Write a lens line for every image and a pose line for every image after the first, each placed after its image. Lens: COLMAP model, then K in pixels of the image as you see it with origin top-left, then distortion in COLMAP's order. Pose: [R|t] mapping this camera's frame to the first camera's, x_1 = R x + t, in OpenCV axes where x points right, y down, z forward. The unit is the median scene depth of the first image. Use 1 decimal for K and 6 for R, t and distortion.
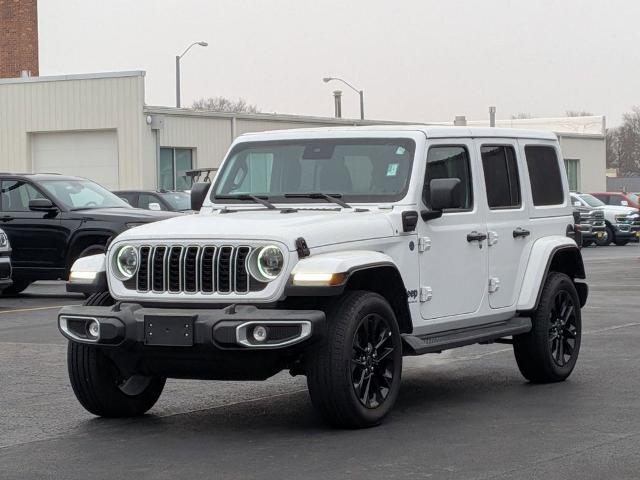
lens RADIAL K [[1952.6, 0, 320.0], [0, 1952.6, 240.0], [0, 0, 1]] dist [-0.142568, -1.244500]
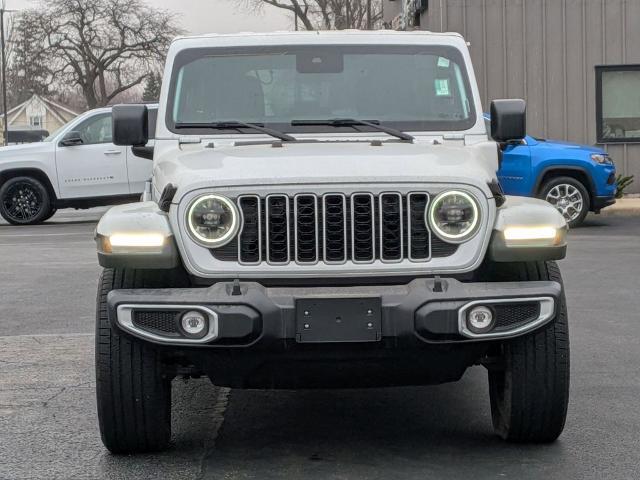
lens RADIAL K [[1952.6, 0, 320.0], [0, 1952.6, 240.0], [0, 0, 1]] dist [-0.142568, -1.244500]
pose [[0.862400, -0.029768, 0.505351, -0.418406], [0.015788, 0.999366, 0.031926, -0.002621], [-0.505981, -0.019554, 0.862323, 0.420479]]
